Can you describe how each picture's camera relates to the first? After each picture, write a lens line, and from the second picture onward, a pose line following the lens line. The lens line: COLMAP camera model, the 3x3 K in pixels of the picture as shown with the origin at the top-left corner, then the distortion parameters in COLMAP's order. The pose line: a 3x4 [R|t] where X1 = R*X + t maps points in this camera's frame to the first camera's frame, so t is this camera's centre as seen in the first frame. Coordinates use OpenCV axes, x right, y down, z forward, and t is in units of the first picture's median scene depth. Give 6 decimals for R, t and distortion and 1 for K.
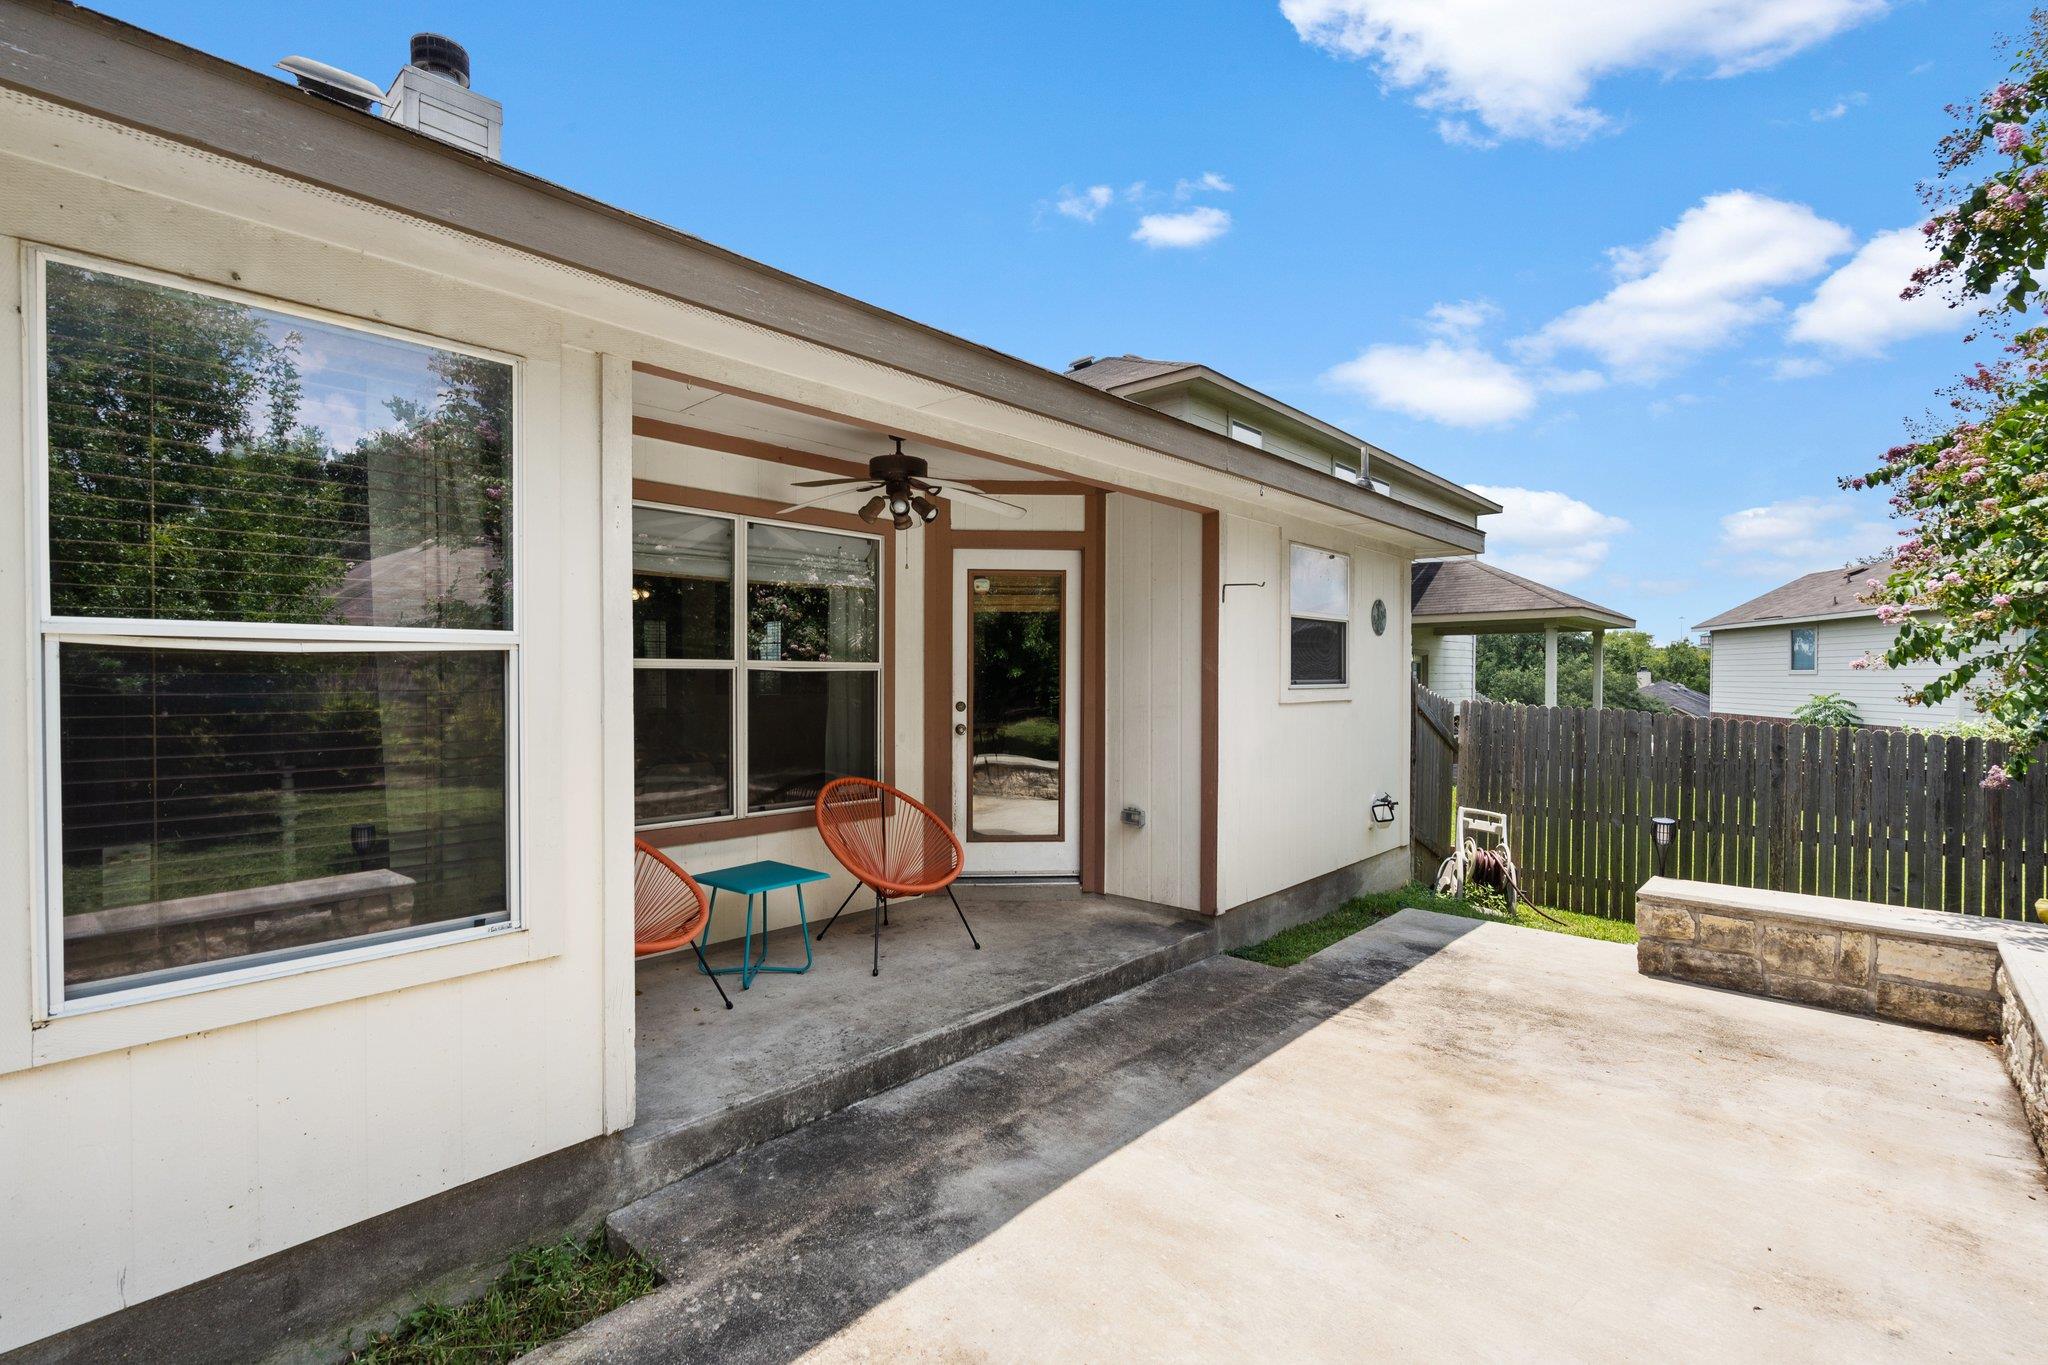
lens RADIAL K [[928.0, 0, 1022.4], [0, 928.0, 677.4], [0, 0, 1]] dist [-0.001325, 0.000923]
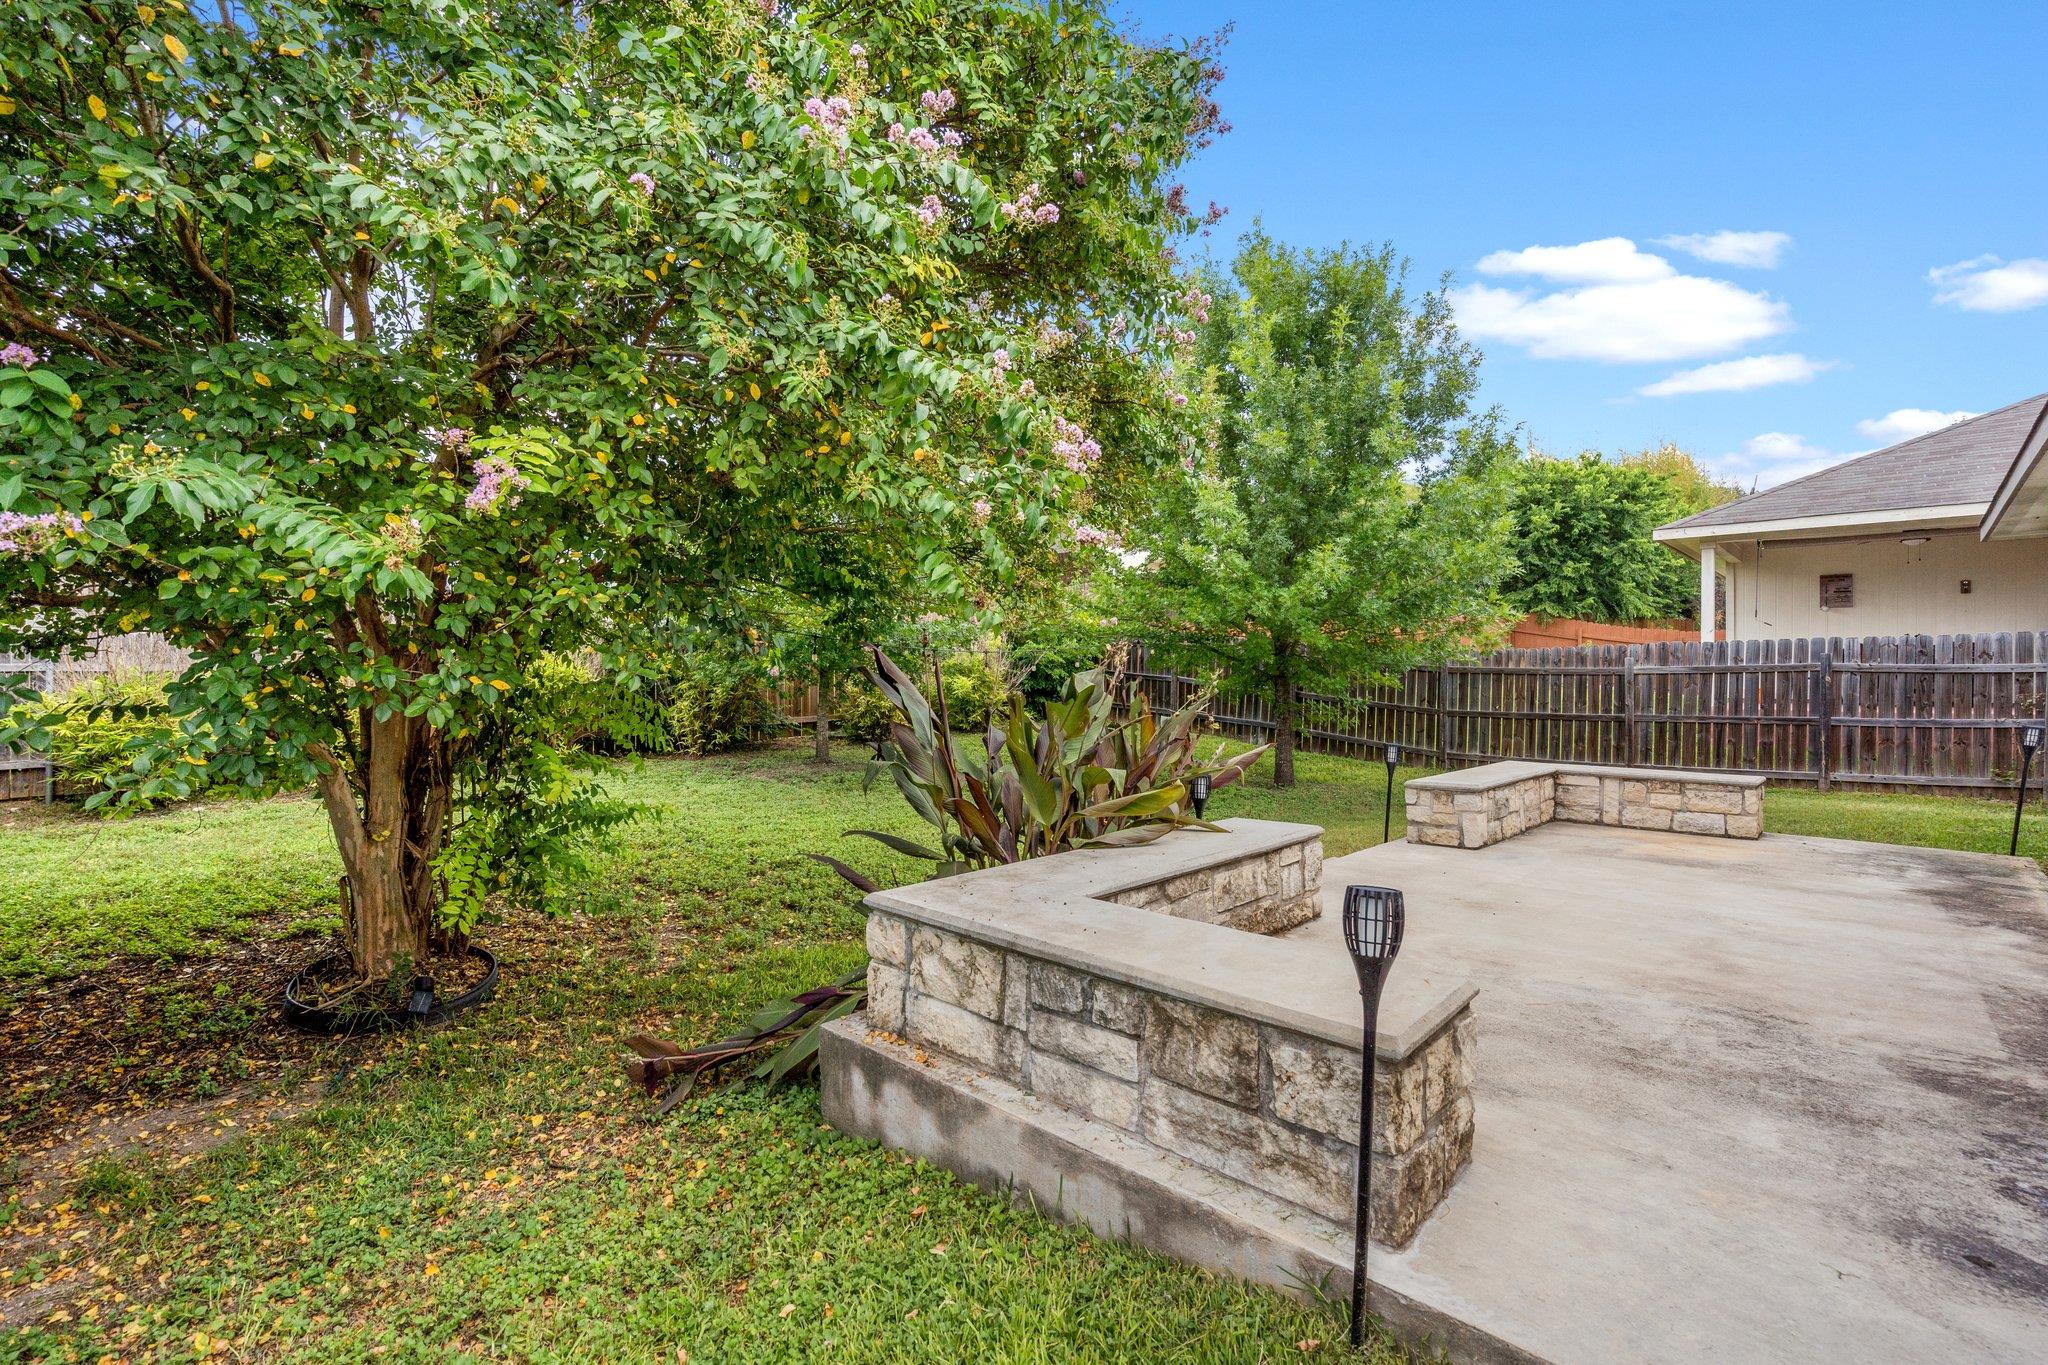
lens RADIAL K [[928.0, 0, 1022.4], [0, 928.0, 677.4], [0, 0, 1]] dist [-0.001325, 0.000923]
pose [[-0.999867, -0.007127, 0.014691, 1.003343], [-0.006990, 0.999931, 0.009397, 0.083012], [-0.014757, 0.009294, -0.999848, 1.663453]]
